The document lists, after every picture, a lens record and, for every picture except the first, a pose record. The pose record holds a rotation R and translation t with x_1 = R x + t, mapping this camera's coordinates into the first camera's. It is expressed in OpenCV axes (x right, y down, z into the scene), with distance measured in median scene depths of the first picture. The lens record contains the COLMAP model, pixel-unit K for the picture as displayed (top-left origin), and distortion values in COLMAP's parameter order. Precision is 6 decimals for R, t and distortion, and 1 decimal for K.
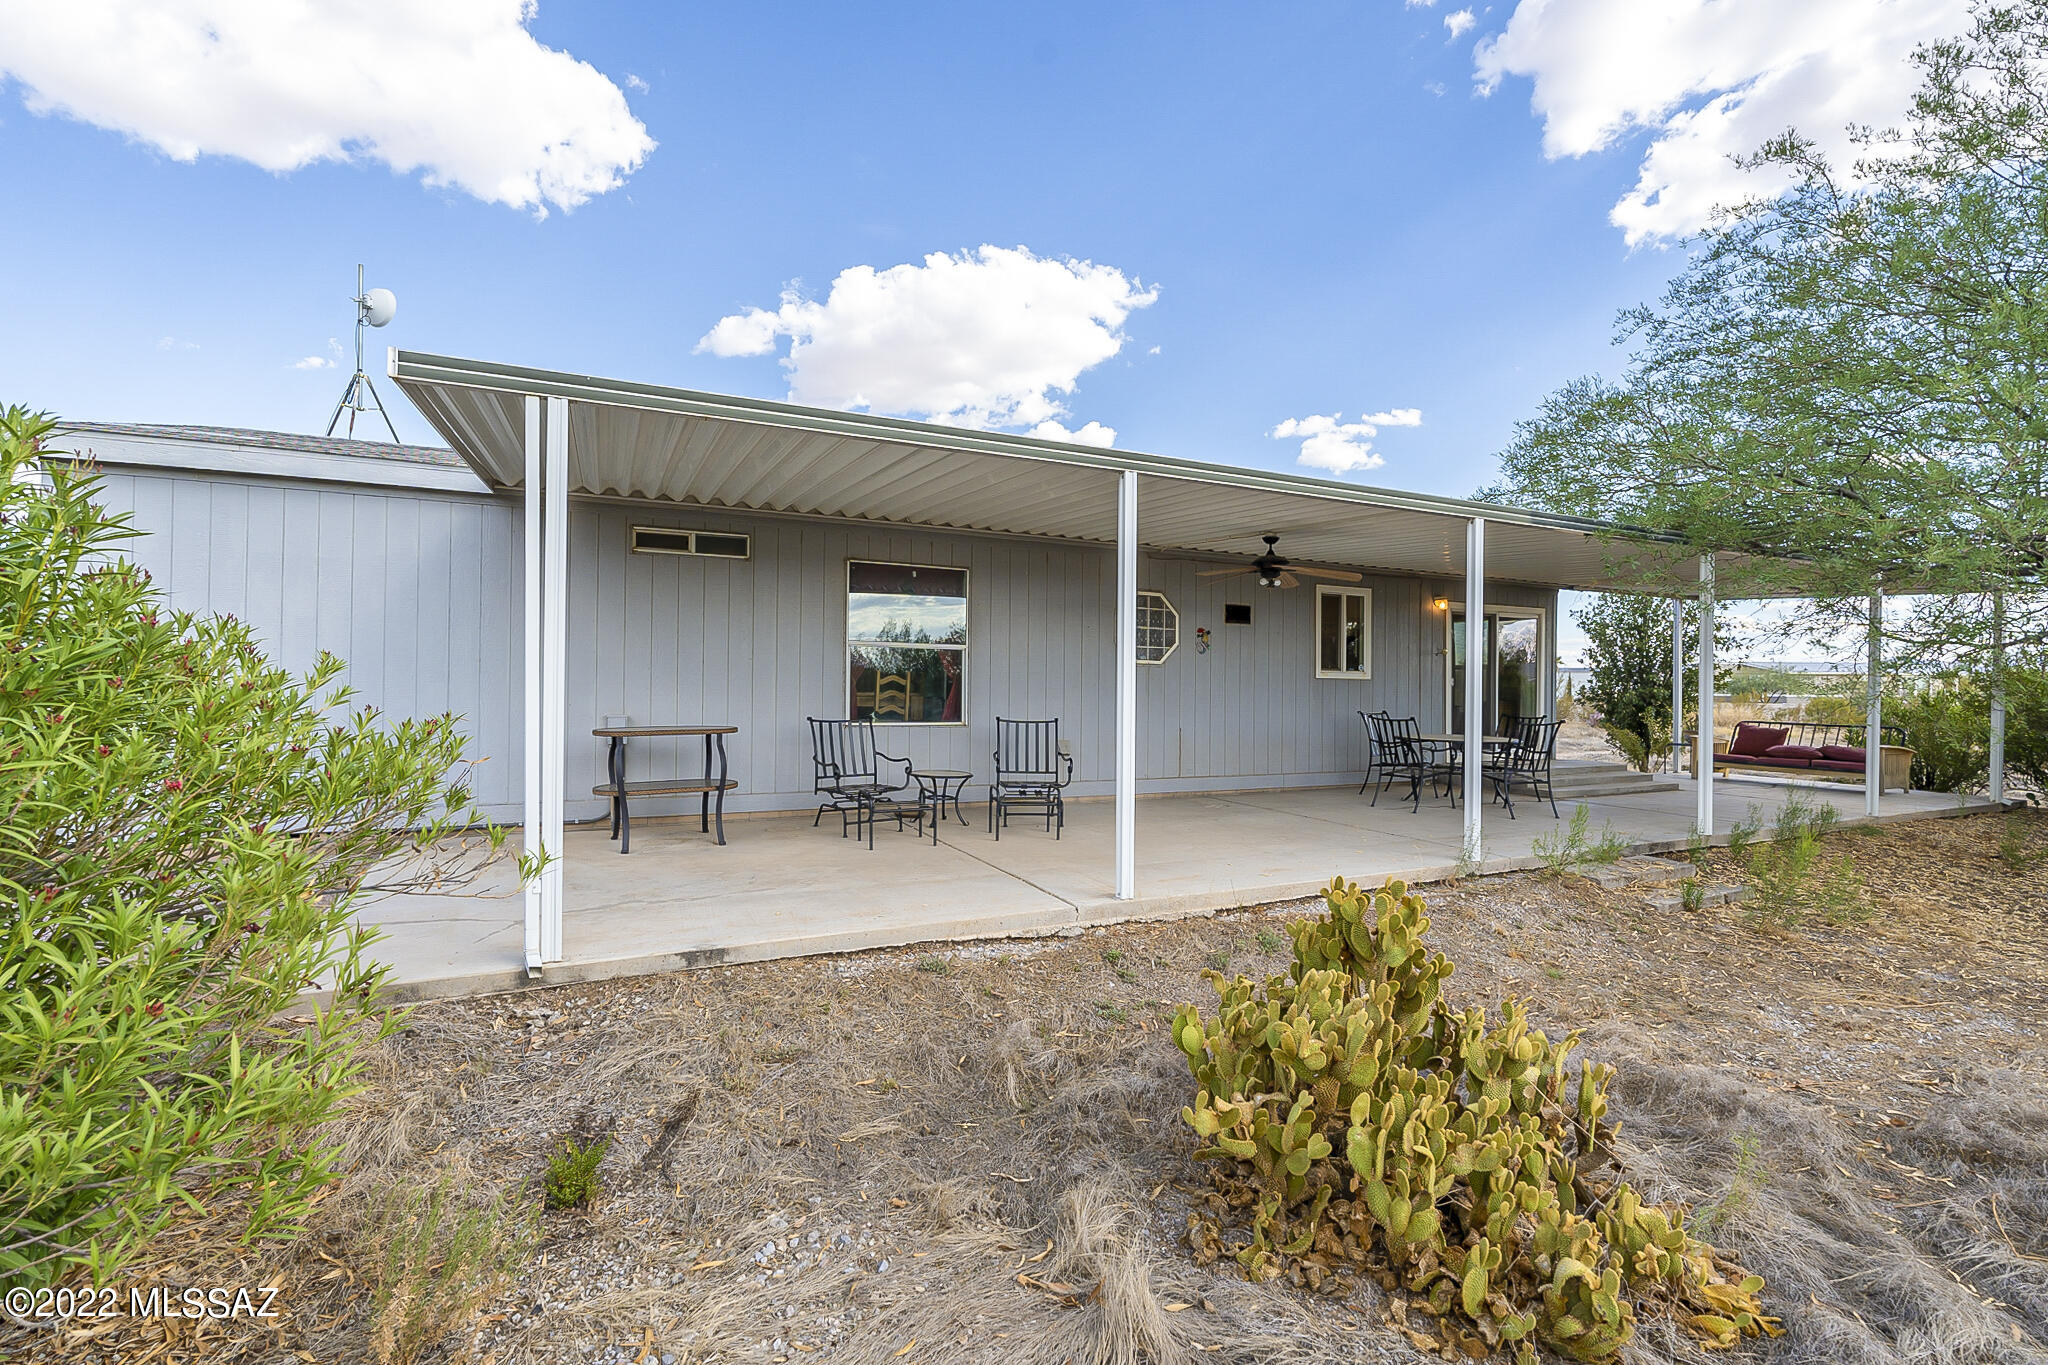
lens RADIAL K [[906.6, 0, 1024.0], [0, 906.6, 682.5], [0, 0, 1]] dist [-0.001933, -0.000148]
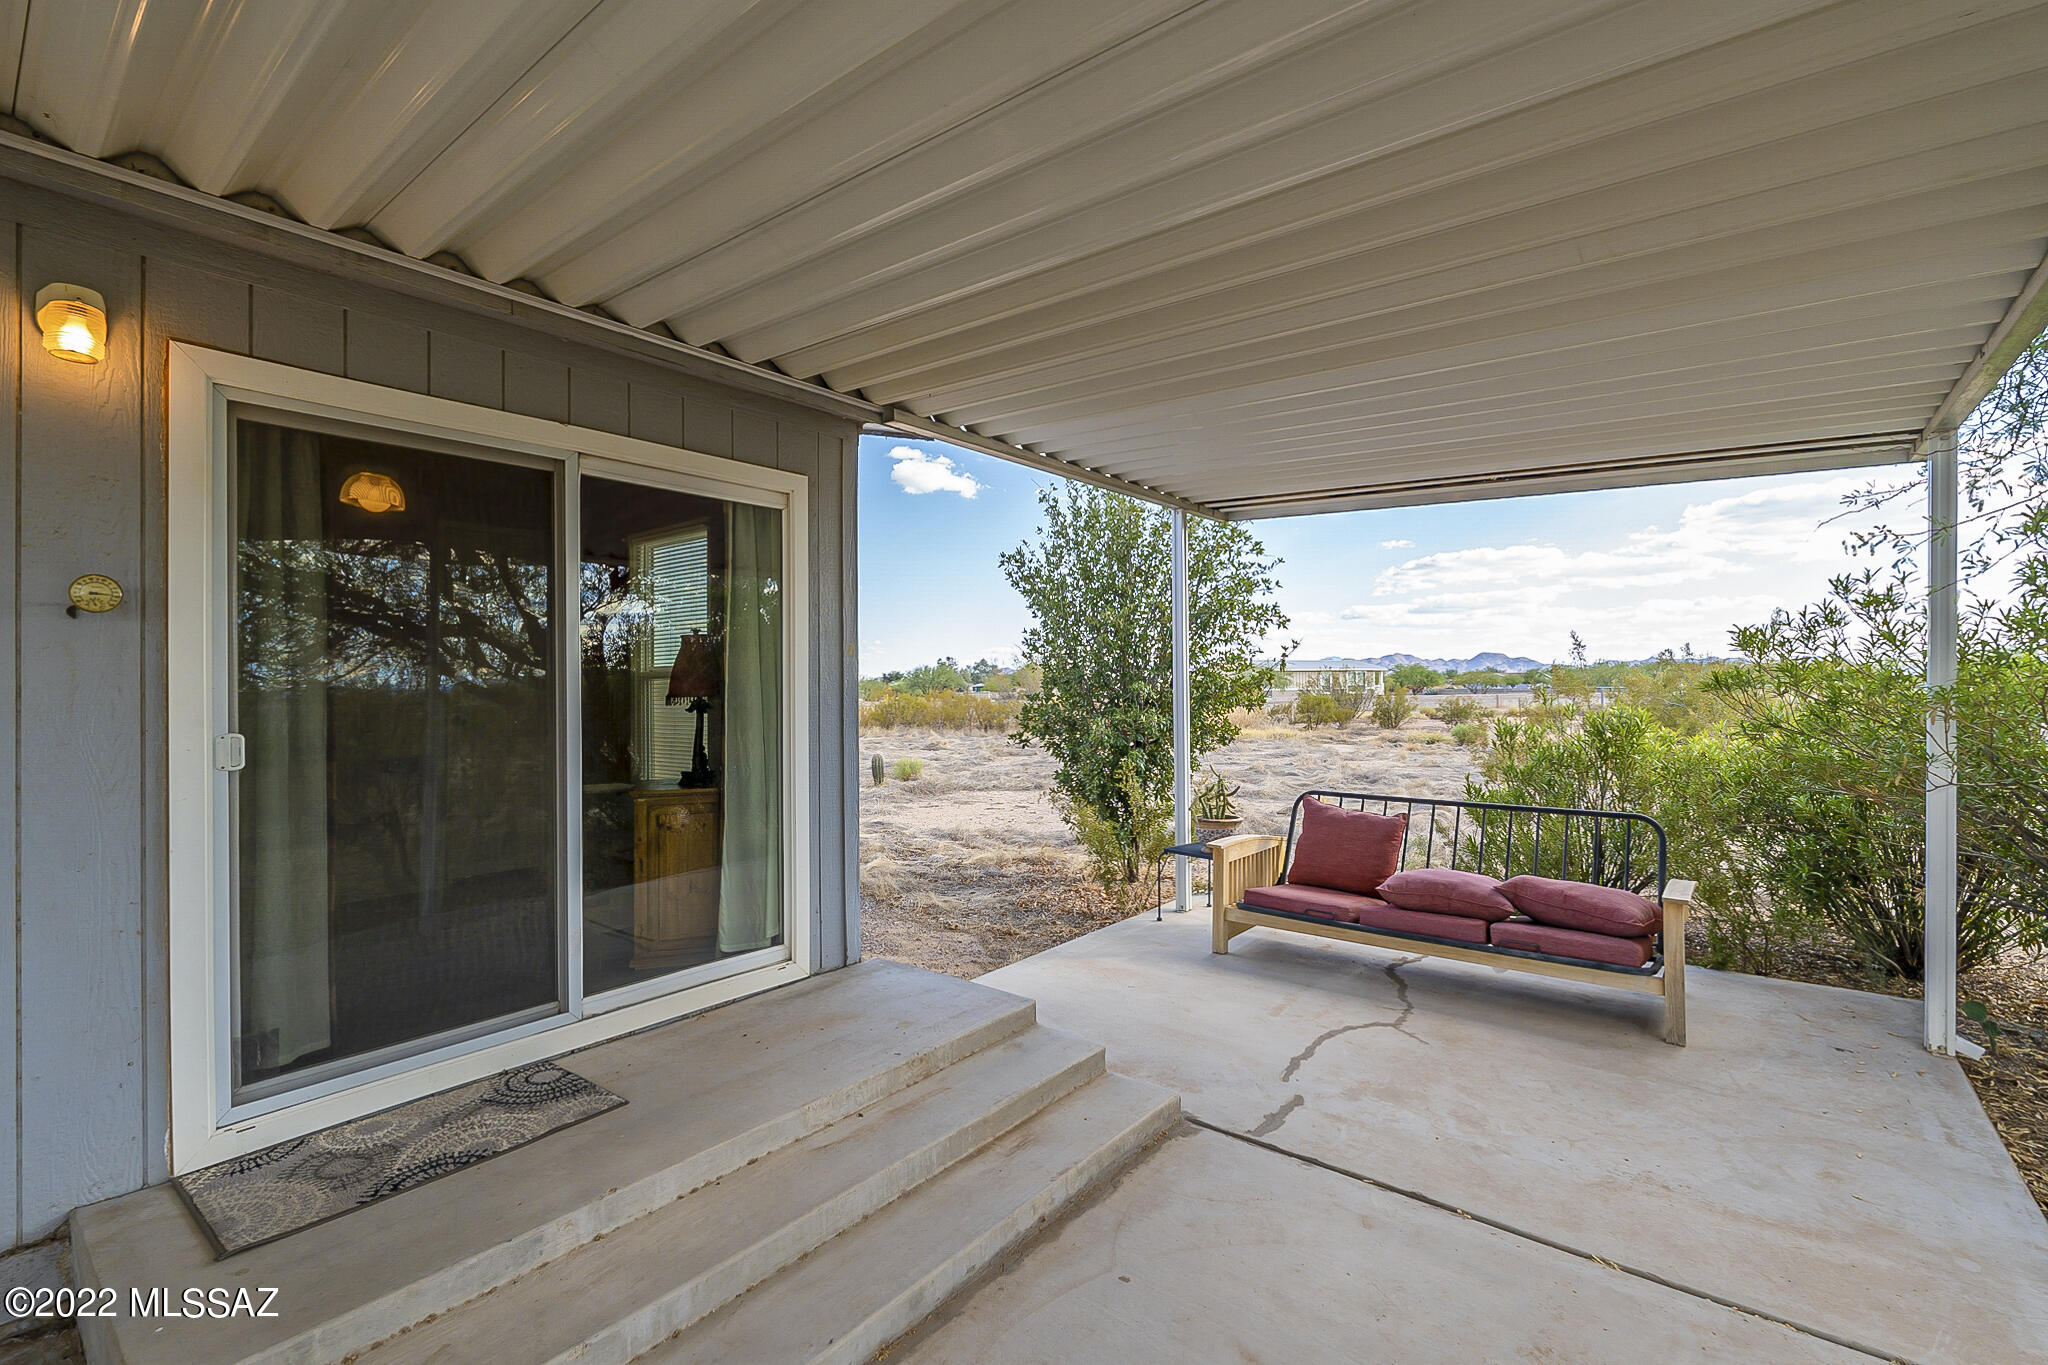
lens RADIAL K [[895.2, 0, 1024.0], [0, 895.2, 682.5], [0, 0, 1]] dist [-0.000504, -0.000001]
pose [[0.901292, -0.018904, 0.432800, 0.509497], [0.018566, 0.999815, 0.005007, -0.015288], [-0.432815, 0.003523, 0.901476, 0.703002]]
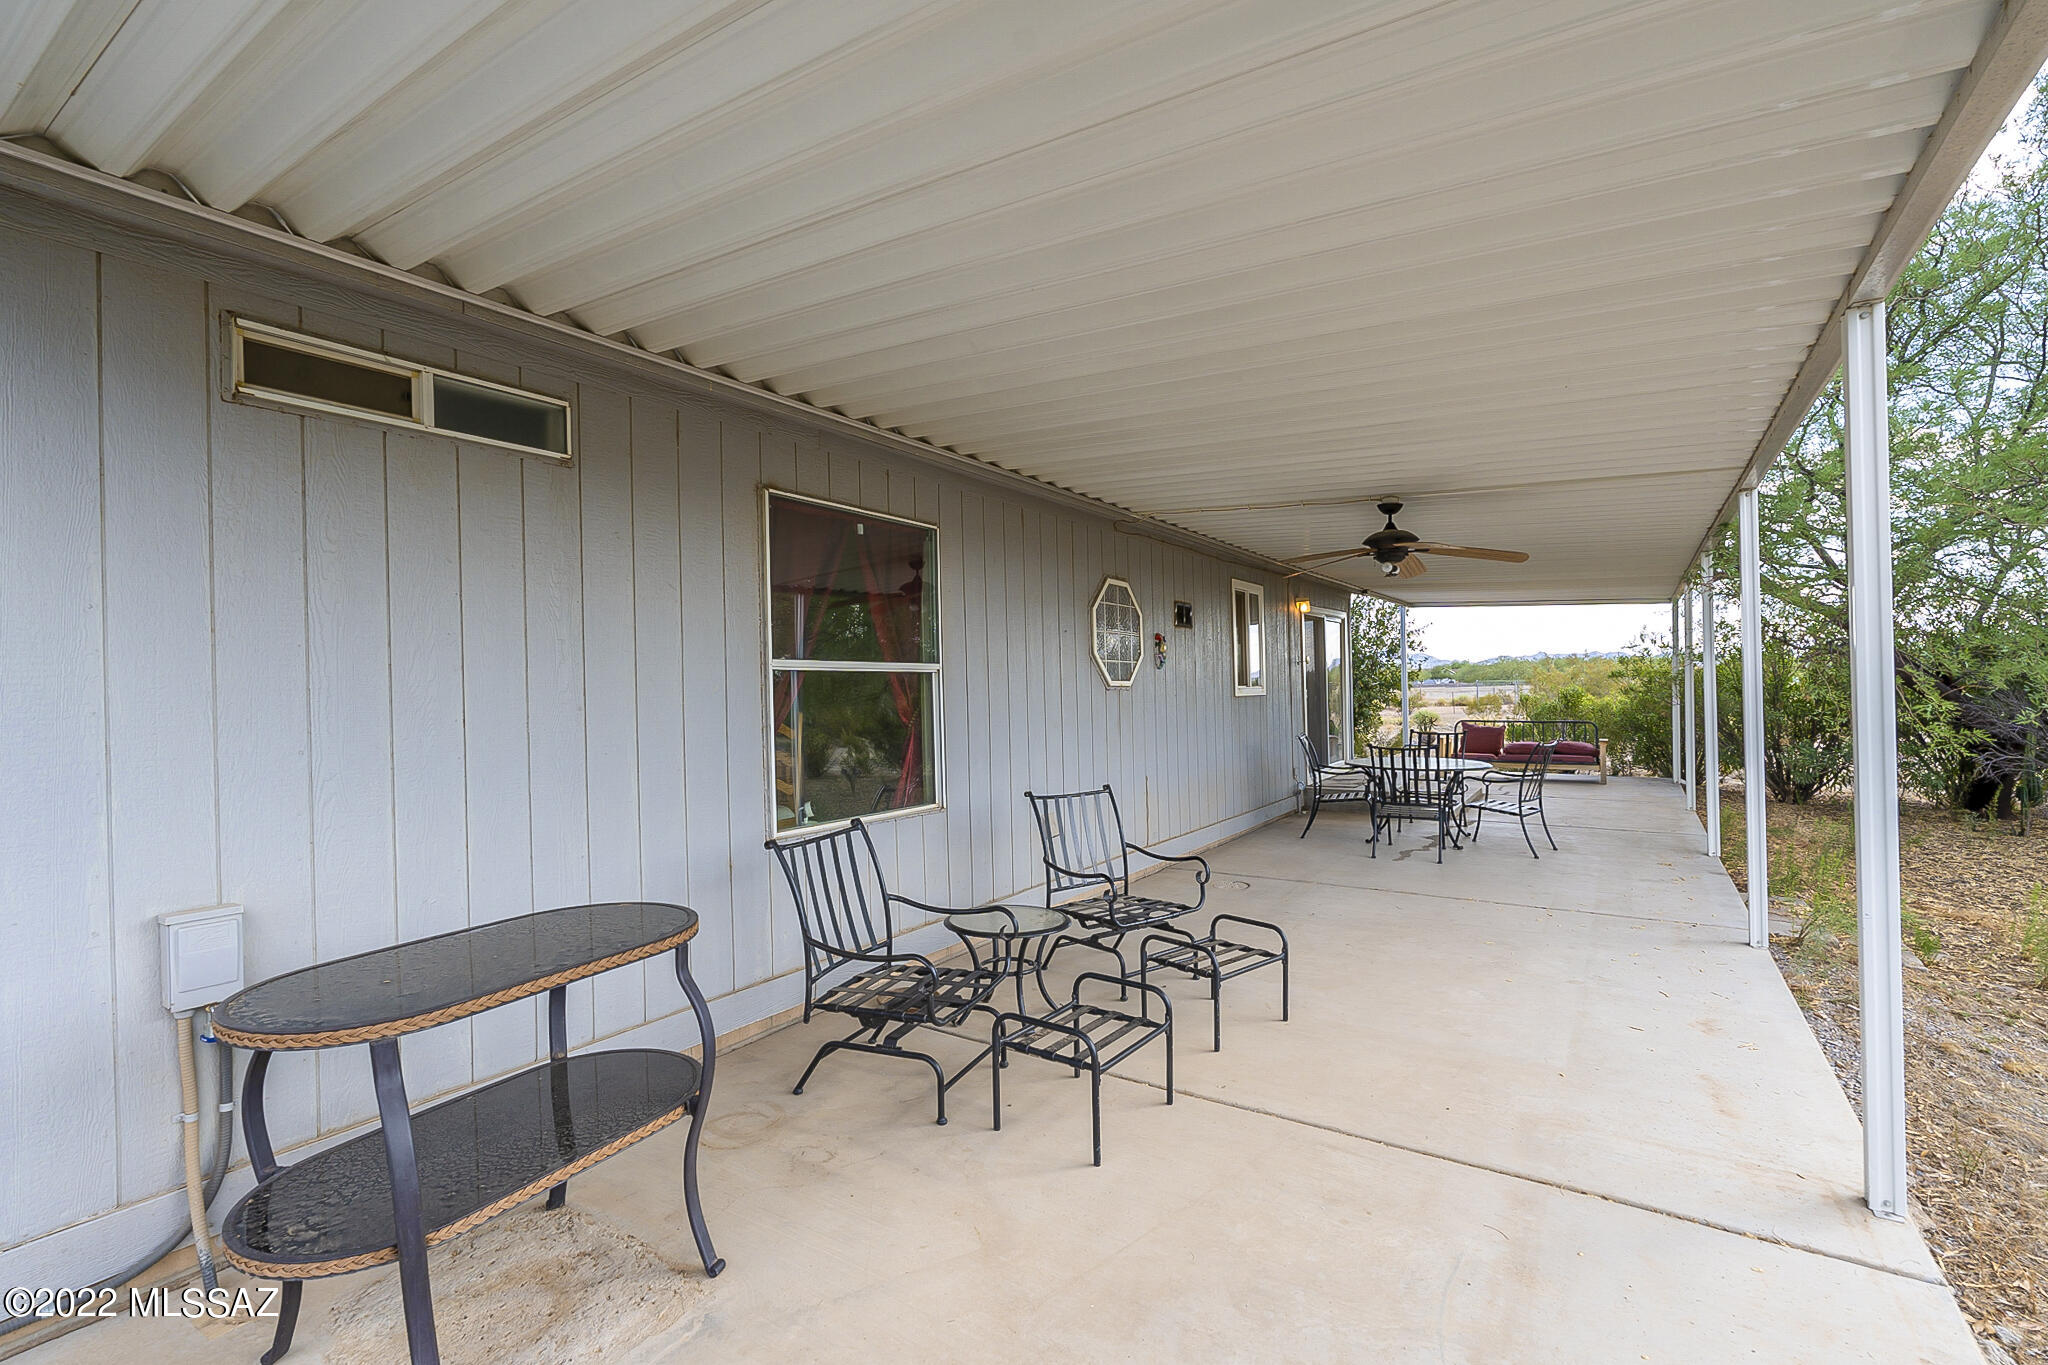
lens RADIAL K [[927.5, 0, 1024.0], [0, 927.5, 682.5], [0, 0, 1]] dist [0.001491, 0.000258]
pose [[0.854571, -0.024248, 0.518768, -0.219520], [0.026192, 0.999651, 0.003579, -0.021388], [-0.518673, 0.010529, 0.854908, 0.343647]]
